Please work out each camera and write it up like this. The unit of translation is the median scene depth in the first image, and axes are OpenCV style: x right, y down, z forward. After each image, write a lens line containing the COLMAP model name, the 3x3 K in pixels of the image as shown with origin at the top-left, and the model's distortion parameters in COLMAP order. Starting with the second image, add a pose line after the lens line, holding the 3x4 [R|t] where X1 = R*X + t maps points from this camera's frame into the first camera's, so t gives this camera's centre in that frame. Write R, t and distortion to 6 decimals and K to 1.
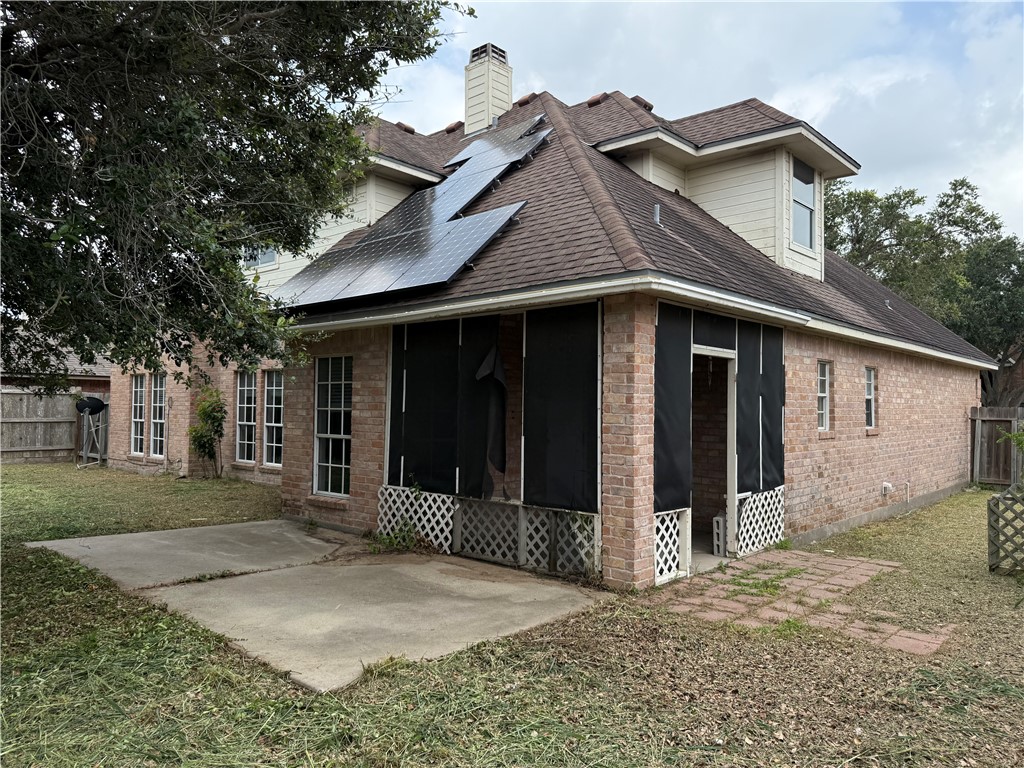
lens RADIAL K [[720.1, 0, 514.0], [0, 720.1, 375.9], [0, 0, 1]] dist [0.077091, -0.001142]
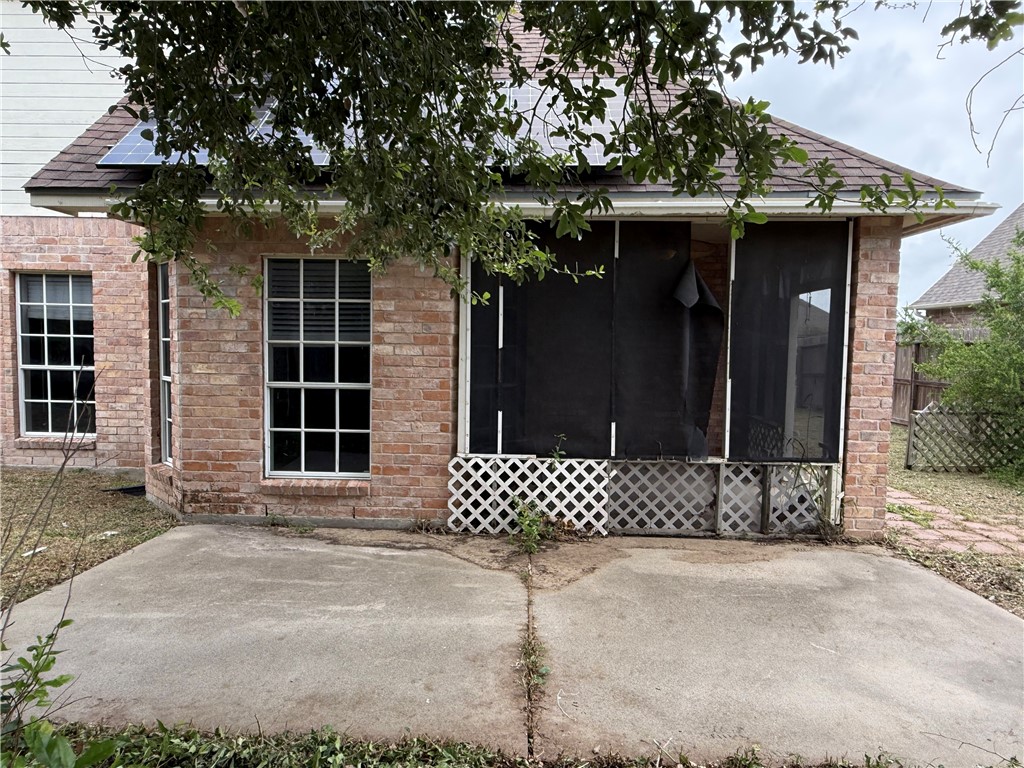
lens RADIAL K [[649.8, 0, 511.7], [0, 649.8, 390.5], [0, 0, 1]] dist [-0.018137, 0.002200]
pose [[0.761936, -0.040162, 0.646406, -0.575037], [-0.036150, 0.993882, 0.104362, 0.026222], [-0.646643, -0.102885, 0.755822, 0.541190]]
